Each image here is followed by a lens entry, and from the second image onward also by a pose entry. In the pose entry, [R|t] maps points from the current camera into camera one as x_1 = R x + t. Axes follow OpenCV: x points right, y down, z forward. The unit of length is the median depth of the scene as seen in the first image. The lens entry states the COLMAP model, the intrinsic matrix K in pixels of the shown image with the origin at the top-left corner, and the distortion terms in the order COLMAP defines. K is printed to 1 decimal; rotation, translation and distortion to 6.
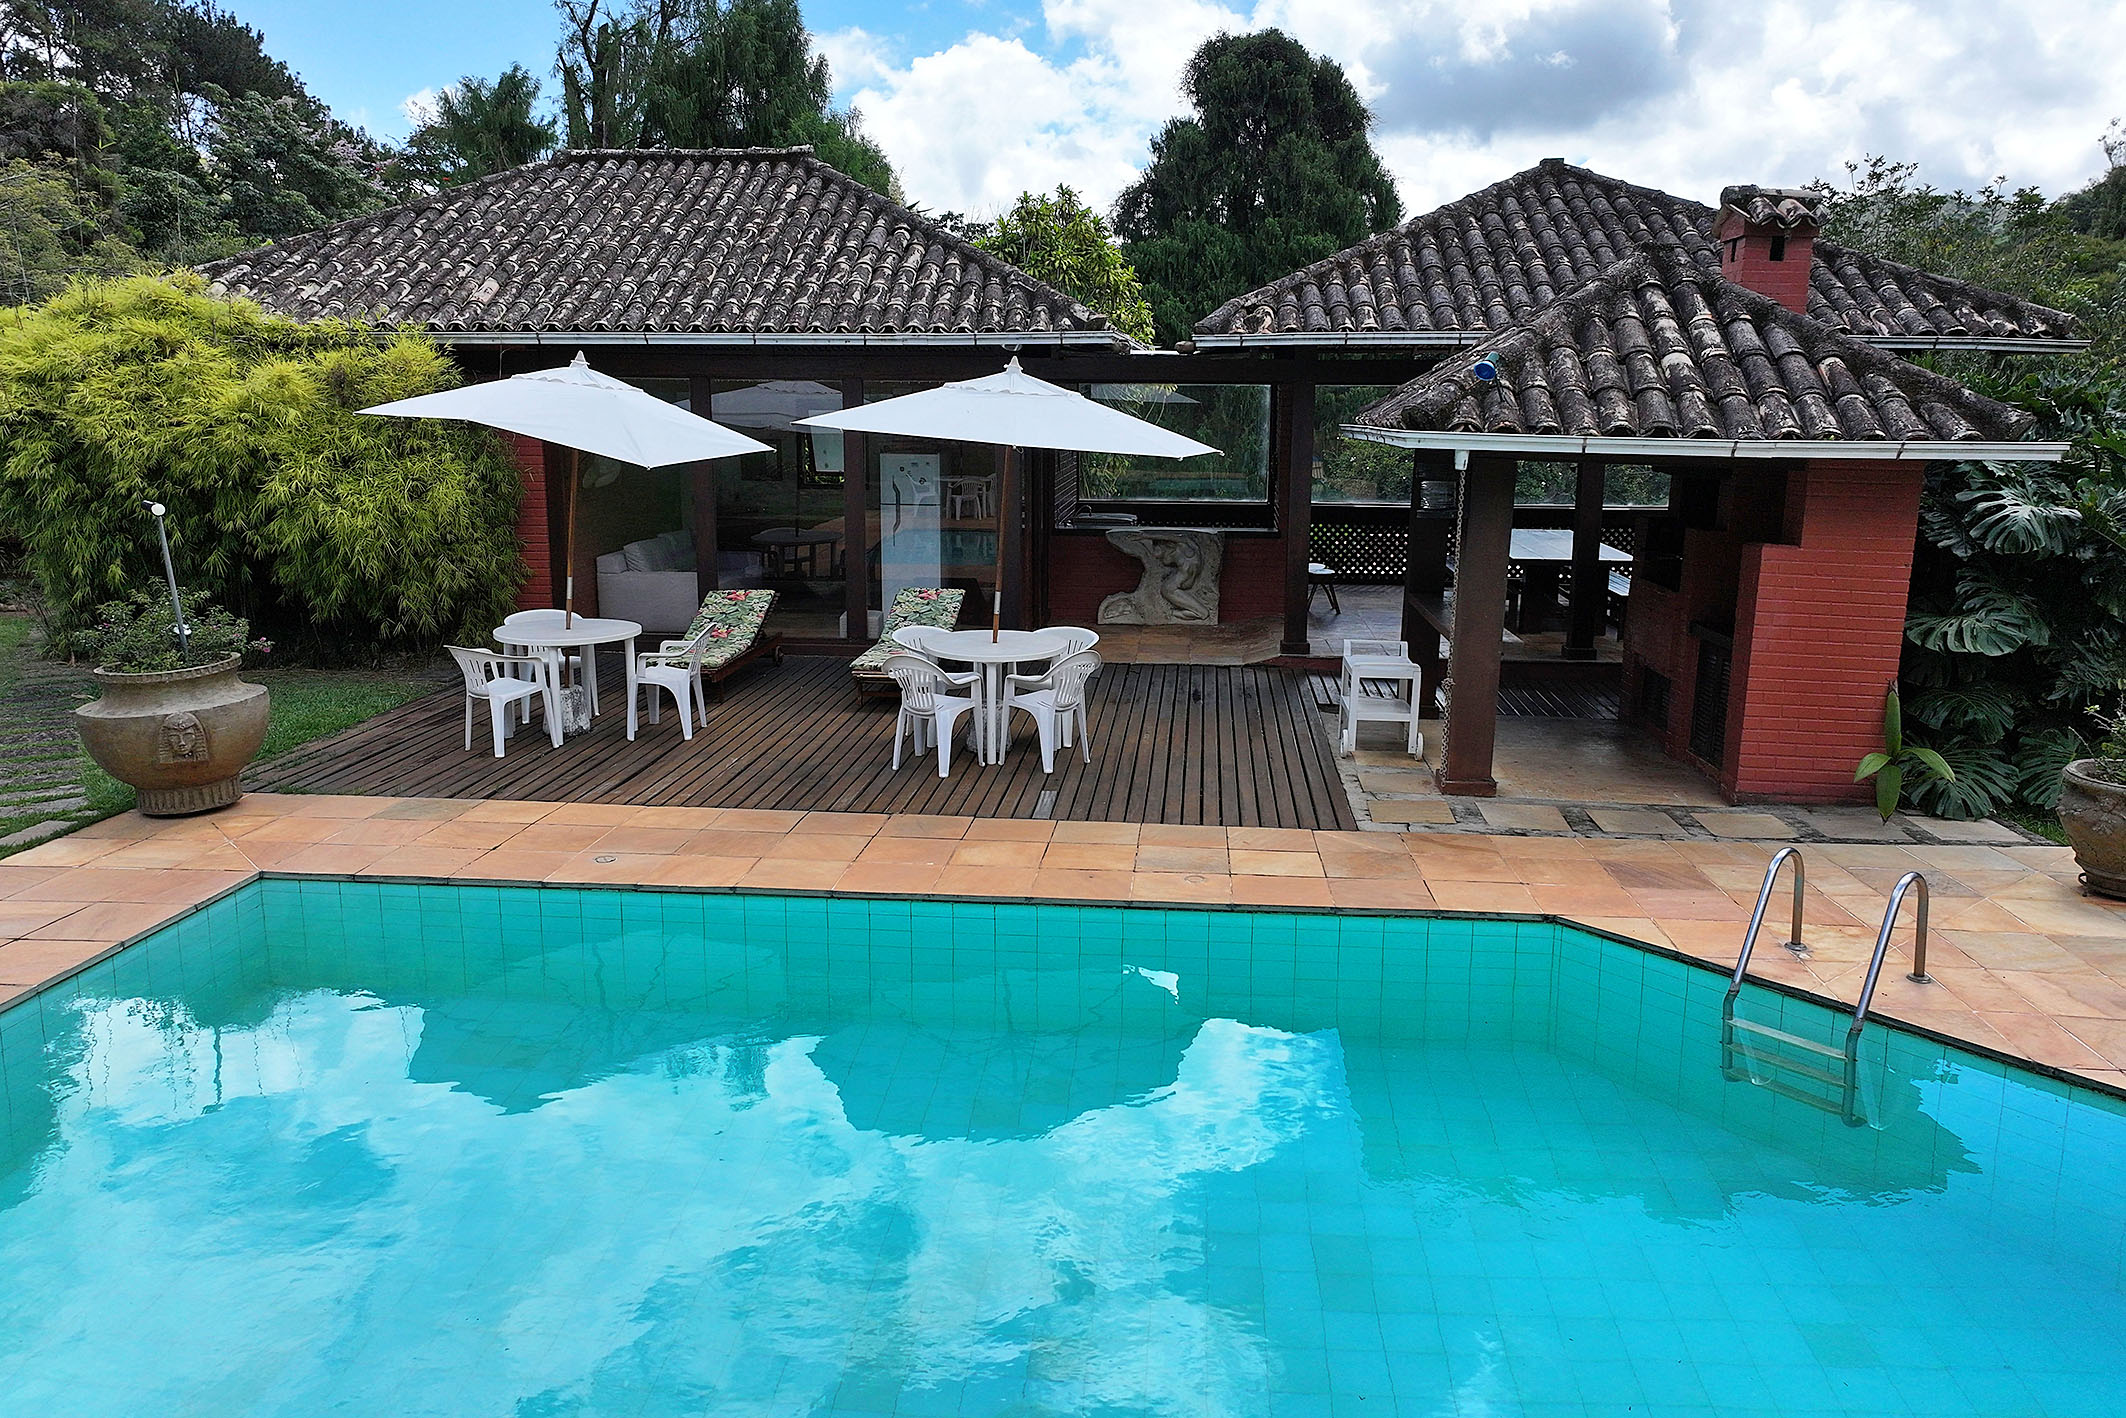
lens RADIAL K [[1484.9, 0, 1066.9], [0, 1484.9, 708.4], [0, 0, 1]] dist [0.005837, -0.001035]
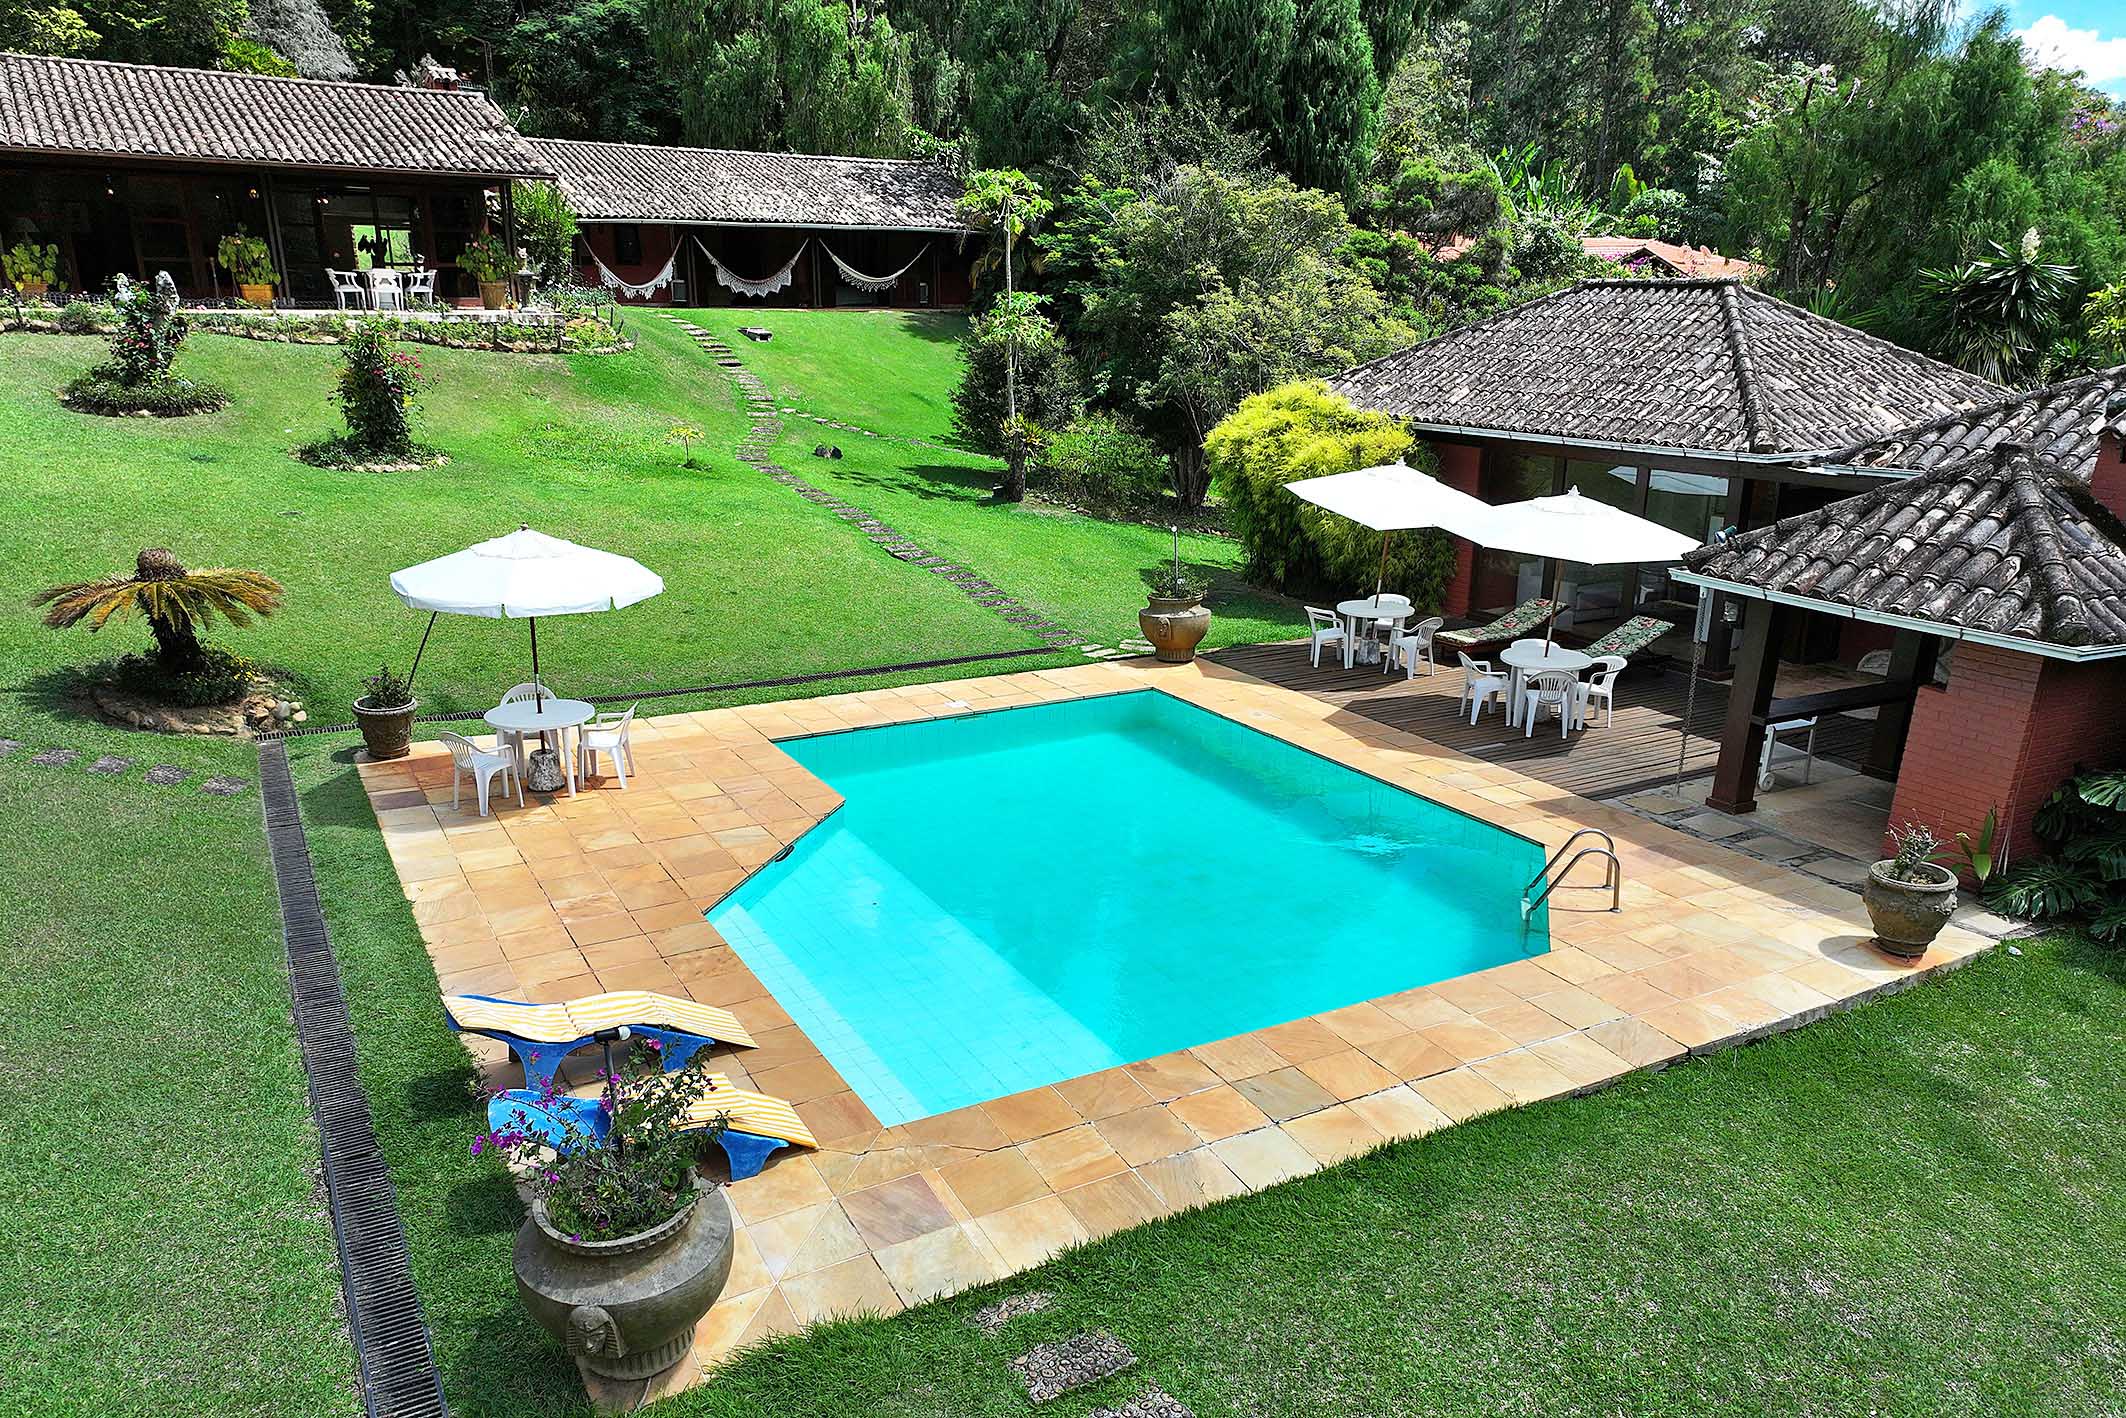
lens RADIAL K [[1497.4, 0, 1072.2], [0, 1497.4, 789.9], [0, 0, 1]] dist [-0.007125, 0.024917]
pose [[0.572528, 0.255459, -0.779071, 1.158955], [-0.179990, 0.966202, 0.184547, -0.134383], [0.799884, 0.034567, 0.599158, -0.485789]]
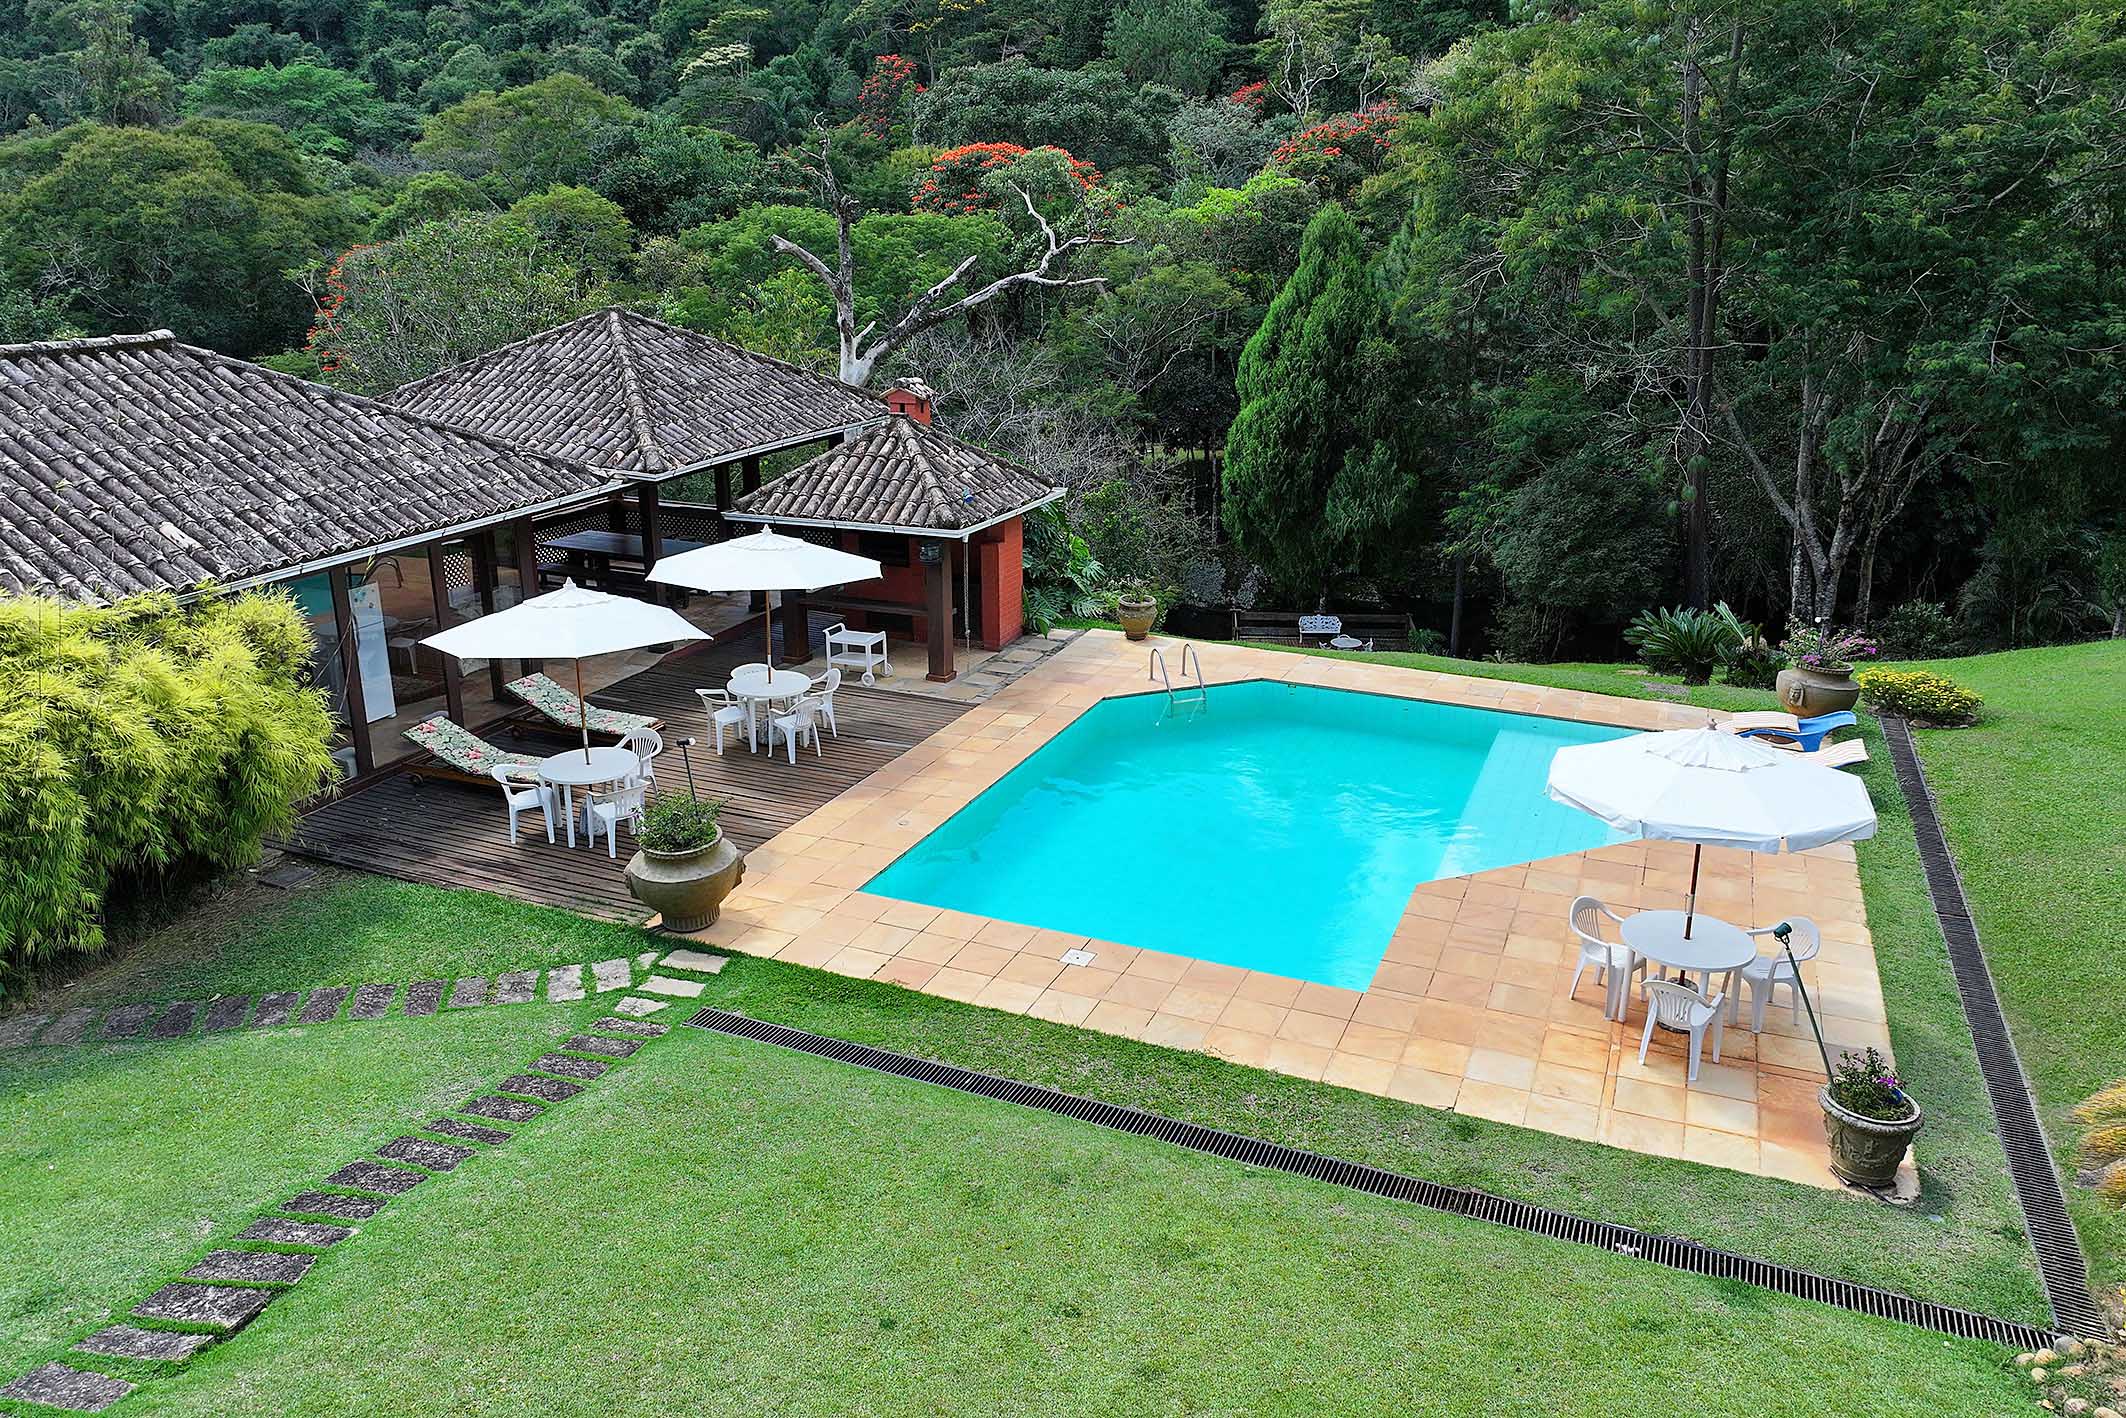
lens RADIAL K [[1487.0, 0, 1065.0], [0, 1487.0, 727.3], [0, 0, 1]] dist [0.006714, 0.006359]
pose [[0.306810, -0.319382, 0.896584, -1.818284], [0.202414, 0.942363, 0.266424, -0.464691], [-0.929998, 0.099739, 0.353774, 0.060398]]
